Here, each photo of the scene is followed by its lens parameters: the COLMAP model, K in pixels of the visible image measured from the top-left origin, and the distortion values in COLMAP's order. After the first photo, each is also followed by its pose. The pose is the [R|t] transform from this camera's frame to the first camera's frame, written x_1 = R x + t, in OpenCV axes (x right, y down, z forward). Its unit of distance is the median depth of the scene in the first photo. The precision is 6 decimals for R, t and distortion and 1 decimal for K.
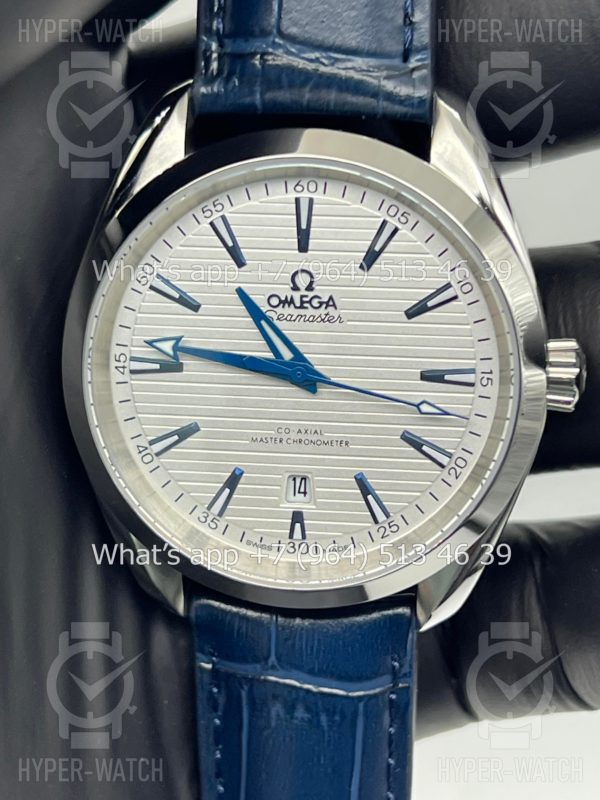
lens RADIAL K [[1815.0, 0, 270.8], [0, 1815.0, 413.3], [0, 0, 1]] dist [0.021699, 0.000000]
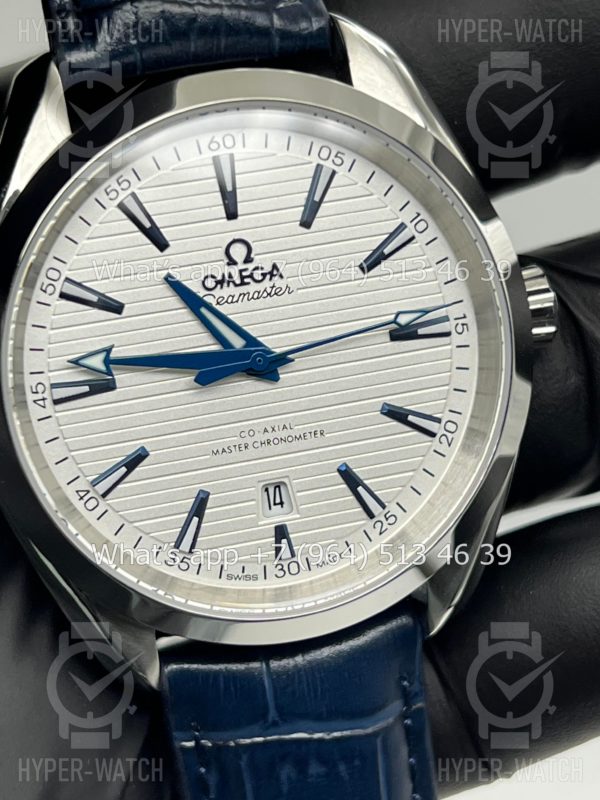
lens RADIAL K [[1815.0, 0, 299.9], [0, 1815.0, 401.8], [0, 0, 1]] dist [0.021699, 0.000000]
pose [[0.937699, -0.199559, 0.284423, -0.208265], [0.223613, 0.973157, -0.054425, 0.046762], [-0.265927, 0.114635, 0.957153, 0.187271]]
